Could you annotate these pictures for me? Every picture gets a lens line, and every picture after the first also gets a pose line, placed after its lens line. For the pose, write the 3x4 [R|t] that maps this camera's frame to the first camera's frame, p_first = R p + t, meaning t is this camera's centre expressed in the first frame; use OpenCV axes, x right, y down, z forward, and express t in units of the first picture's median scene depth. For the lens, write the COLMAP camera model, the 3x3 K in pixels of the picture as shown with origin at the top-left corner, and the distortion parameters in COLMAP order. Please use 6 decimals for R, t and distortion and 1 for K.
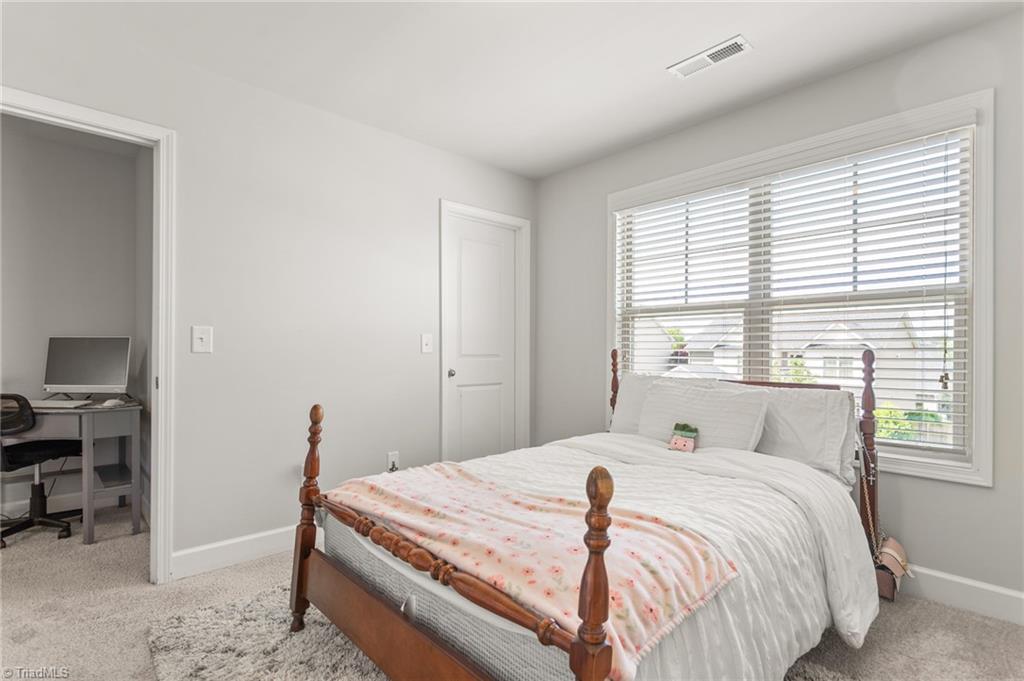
lens RADIAL K [[491.0, 0, 513.2], [0, 491.0, 345.1], [0, 0, 1]] dist [0.004364, 0.000369]
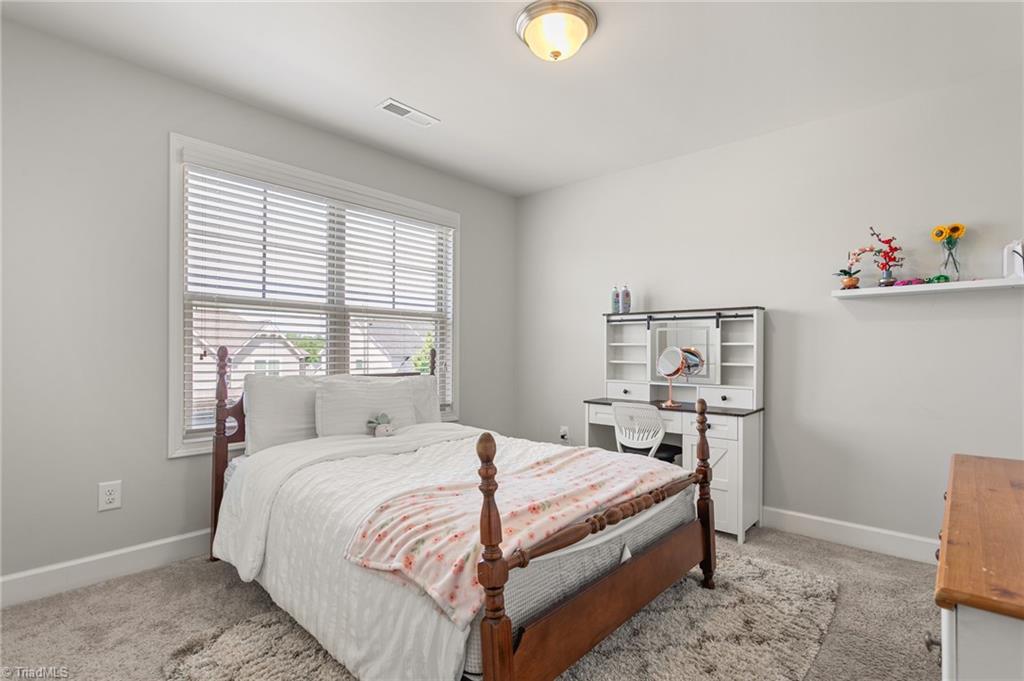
lens RADIAL K [[491.0, 0, 515.0], [0, 491.0, 341.3], [0, 0, 1]] dist [0.004364, 0.000369]
pose [[-0.085974, 0.019935, 0.996098, -0.821651], [-0.020698, 0.999548, -0.021790, 0.011628], [-0.996082, -0.022491, -0.085523, 0.795534]]
